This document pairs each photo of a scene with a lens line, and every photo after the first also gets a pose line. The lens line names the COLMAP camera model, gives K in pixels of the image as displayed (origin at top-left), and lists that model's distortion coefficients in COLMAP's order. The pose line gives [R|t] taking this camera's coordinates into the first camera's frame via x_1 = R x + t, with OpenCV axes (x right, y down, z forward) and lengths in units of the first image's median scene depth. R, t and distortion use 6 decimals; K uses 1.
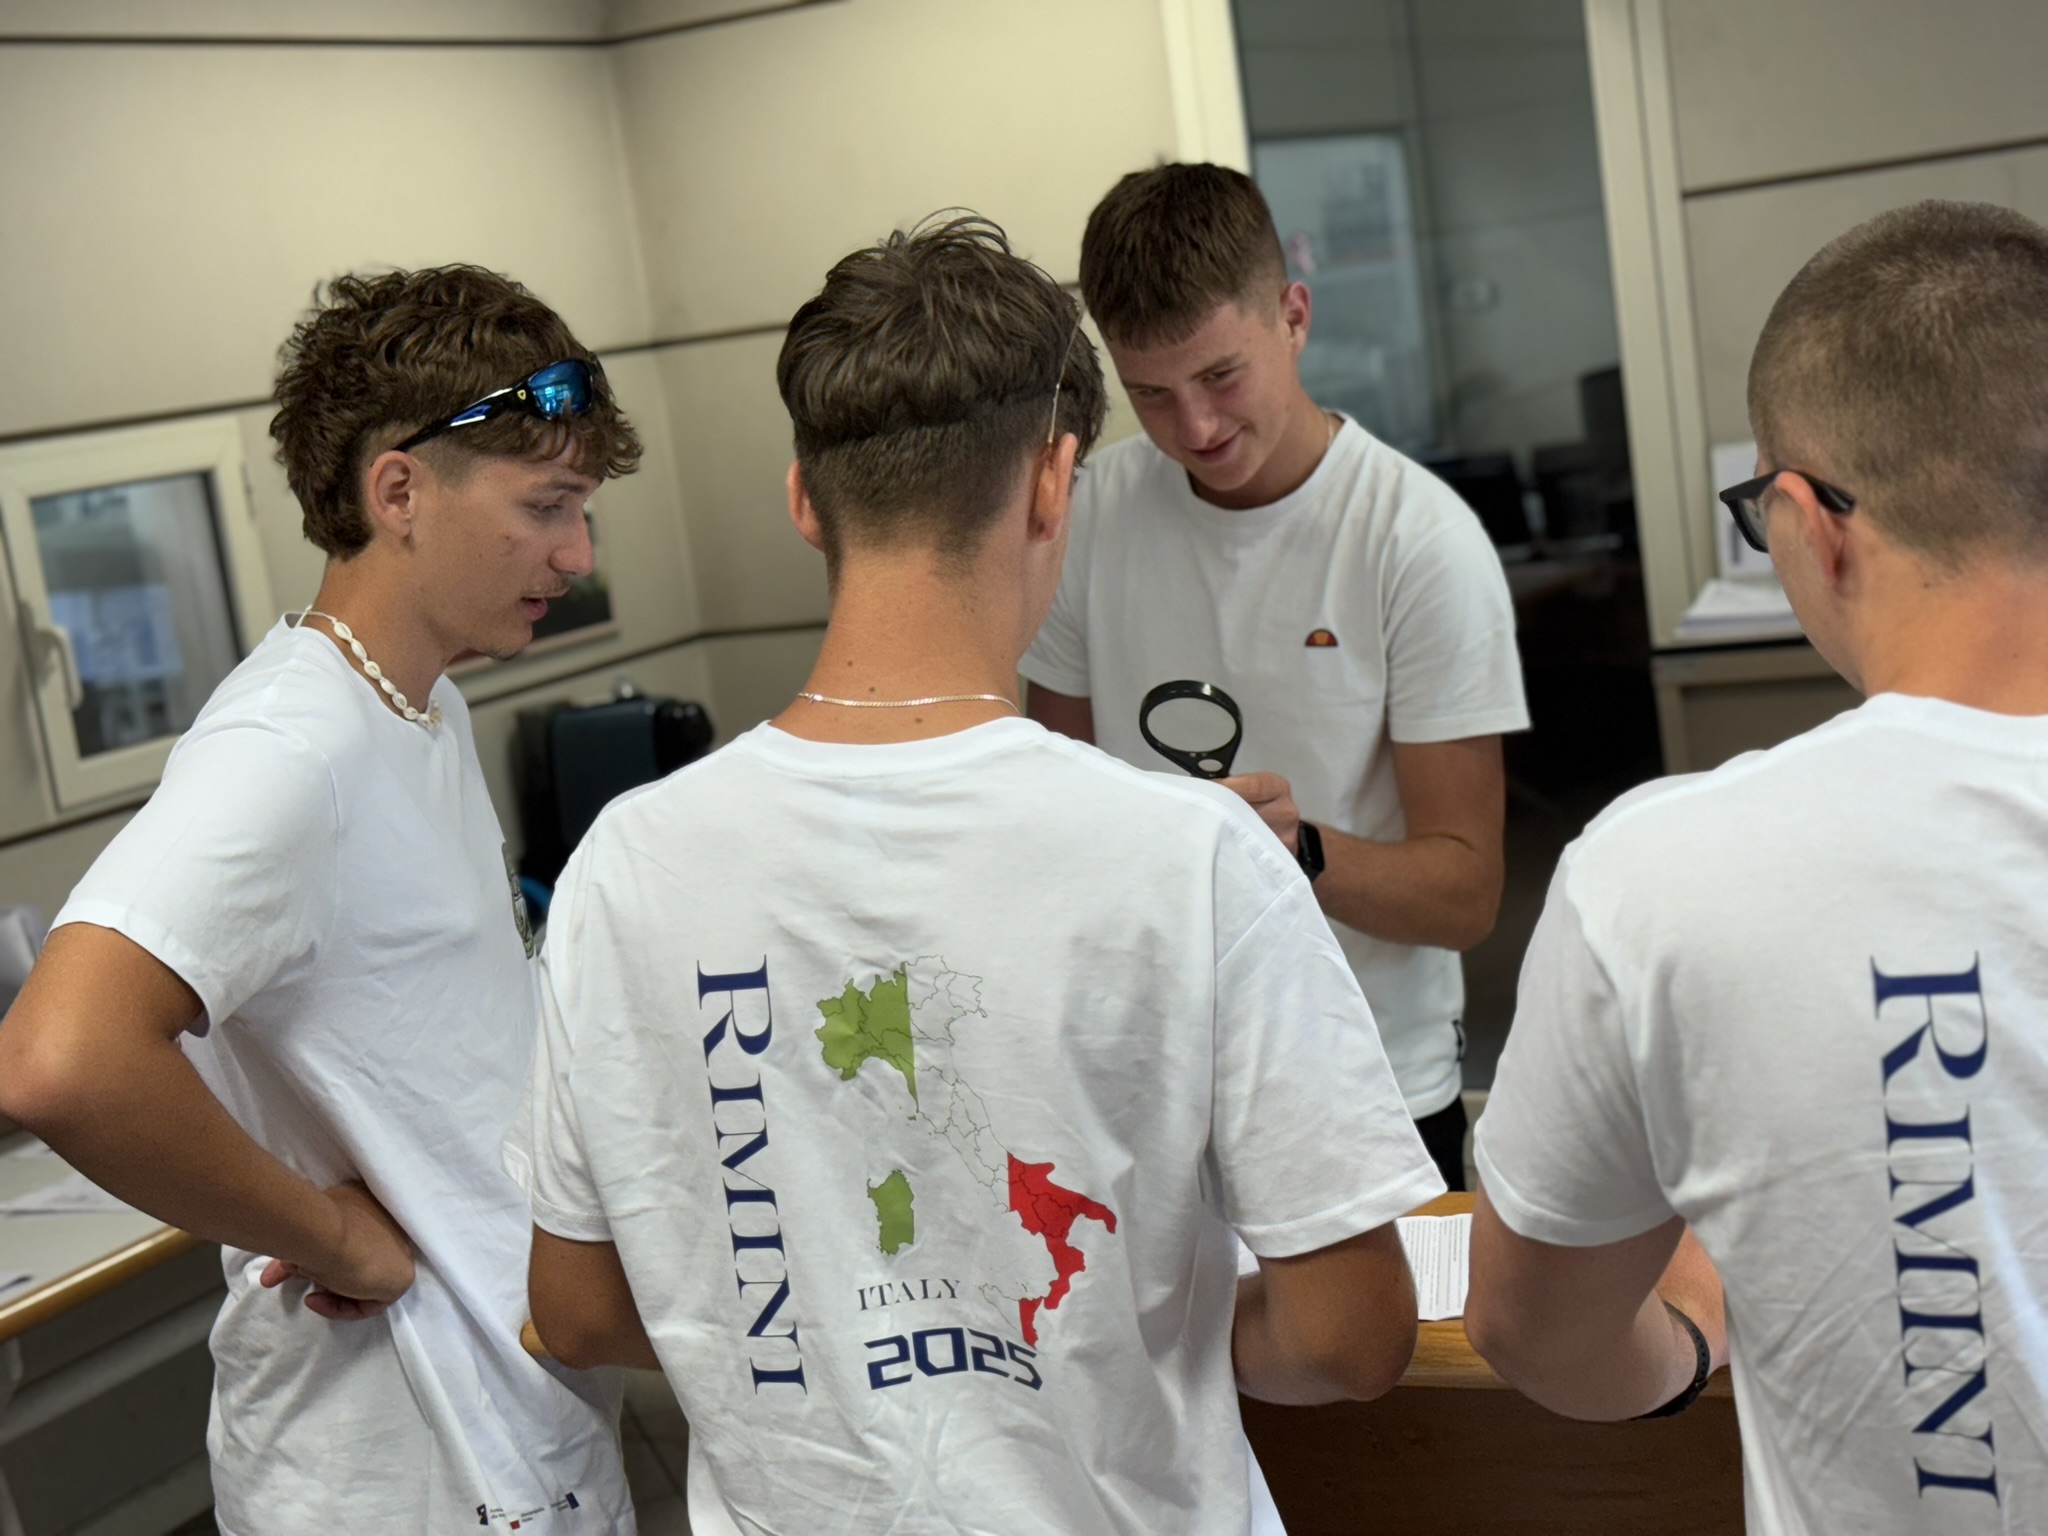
lens RADIAL K [[3093.2, 0, 1024.0], [0, 3093.2, 768.0], [0, 0, 1]] dist [0.005619, 0.081627]
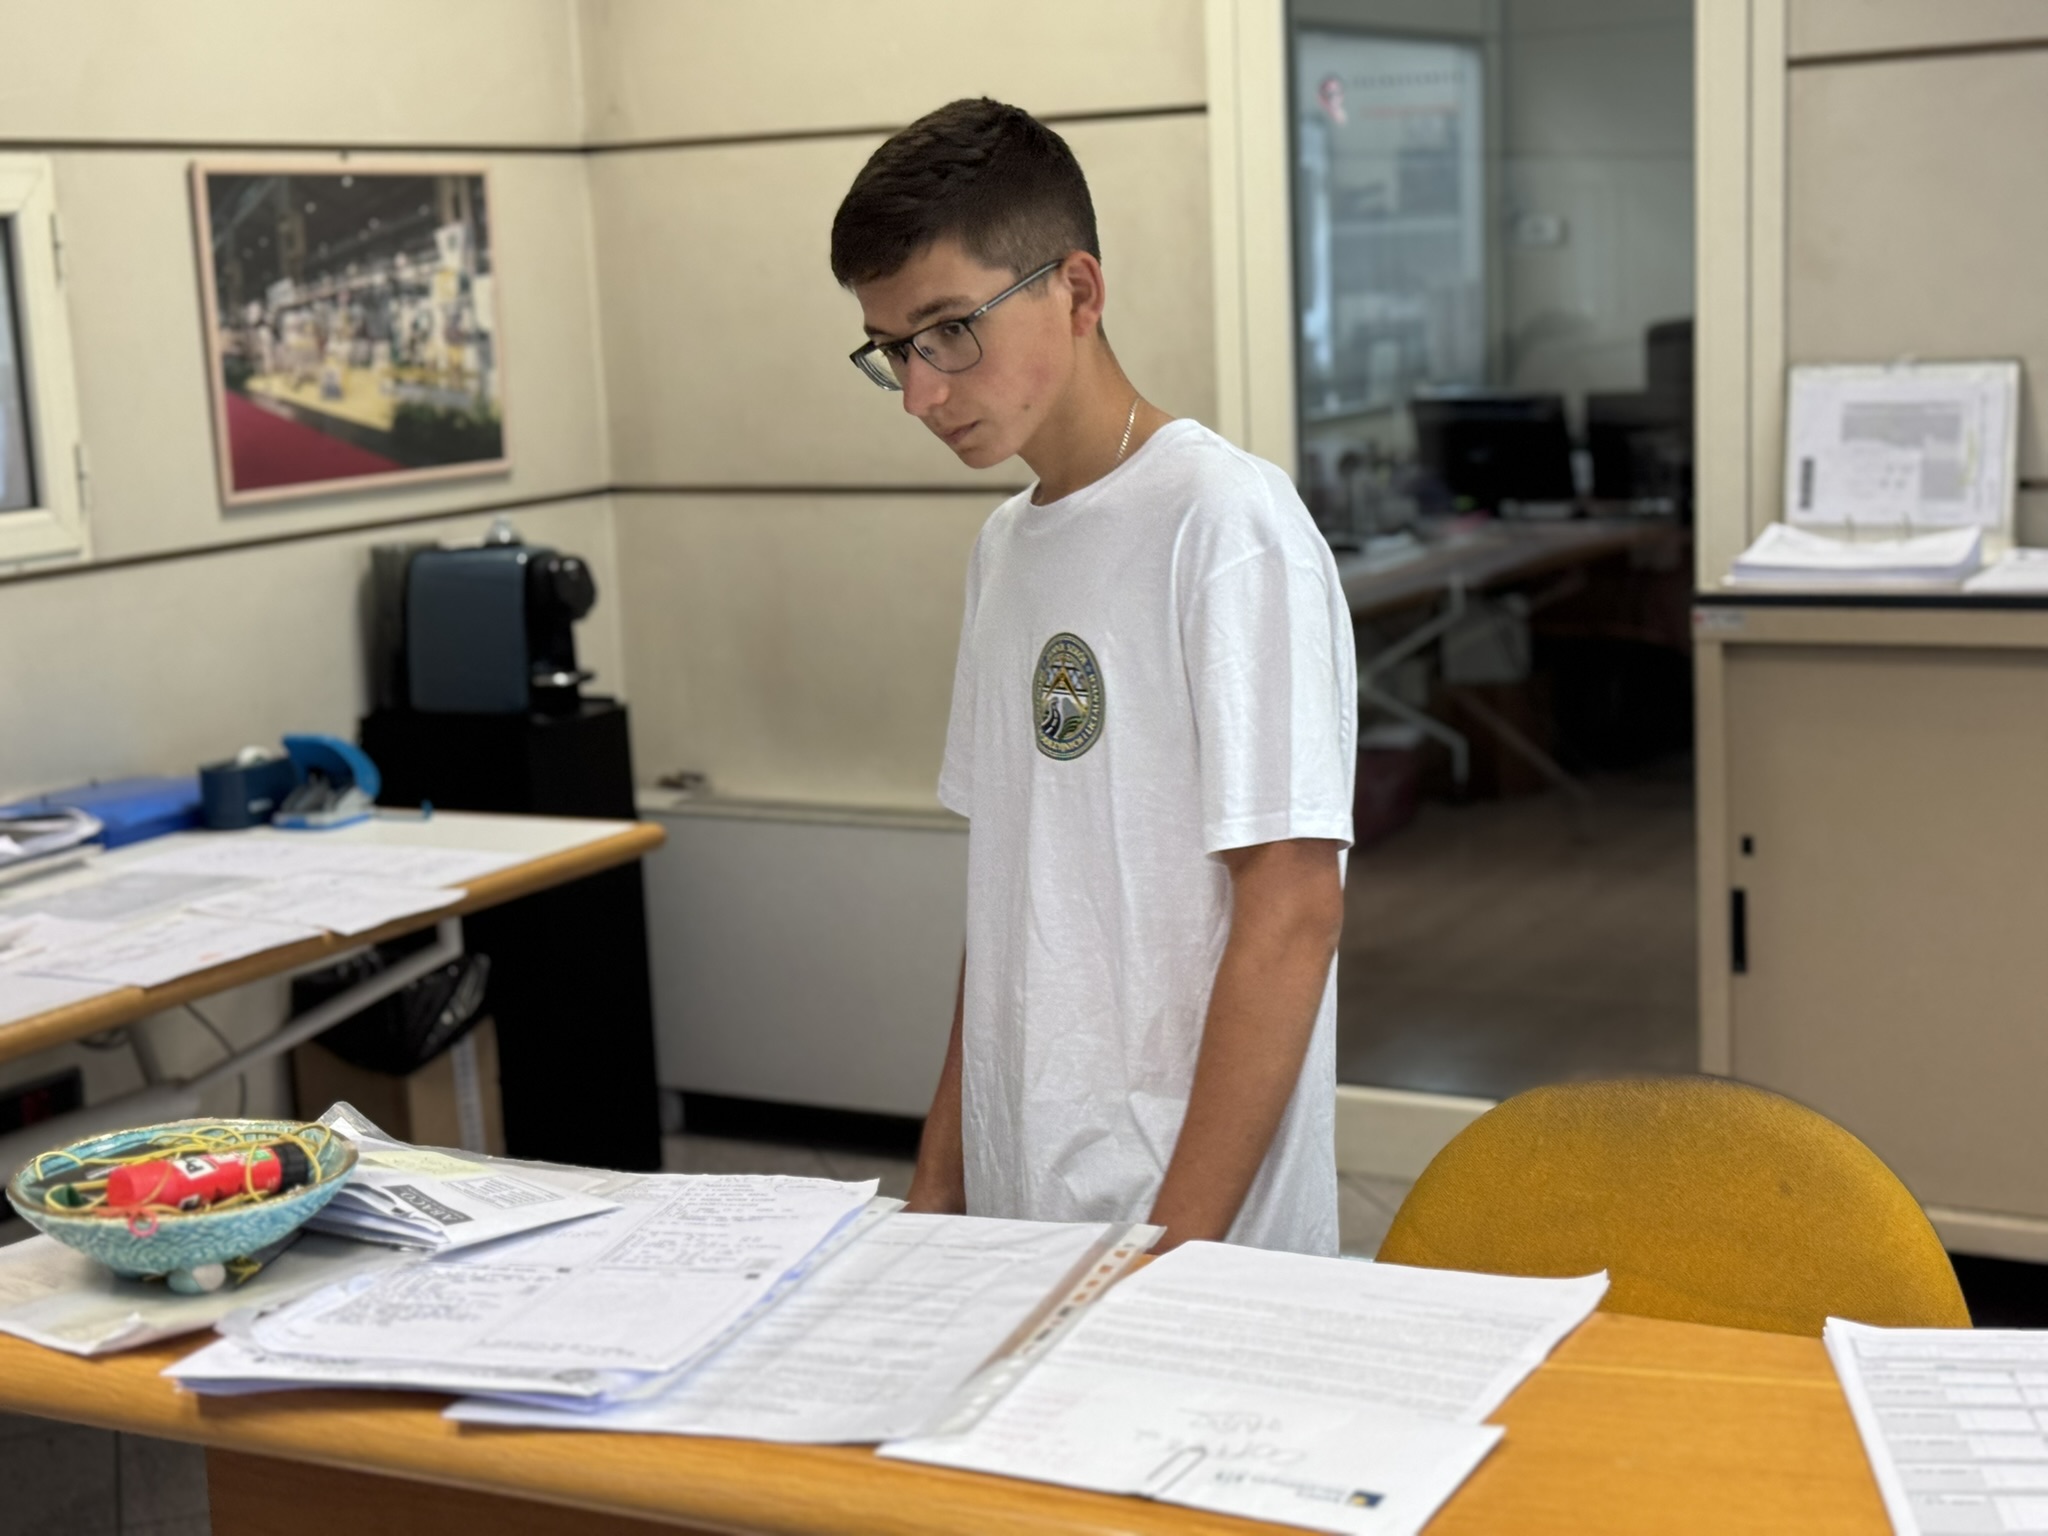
lens RADIAL K [[3093.2, 0, 1024.0], [0, 3093.2, 768.0], [0, 0, 1]] dist [0.005619, 0.081627]
pose [[0.995021, 0.099091, -0.010680, 0.030766], [-0.098941, 0.994998, 0.013756, 0.012446], [0.011990, -0.012631, 0.999848, 0.136690]]
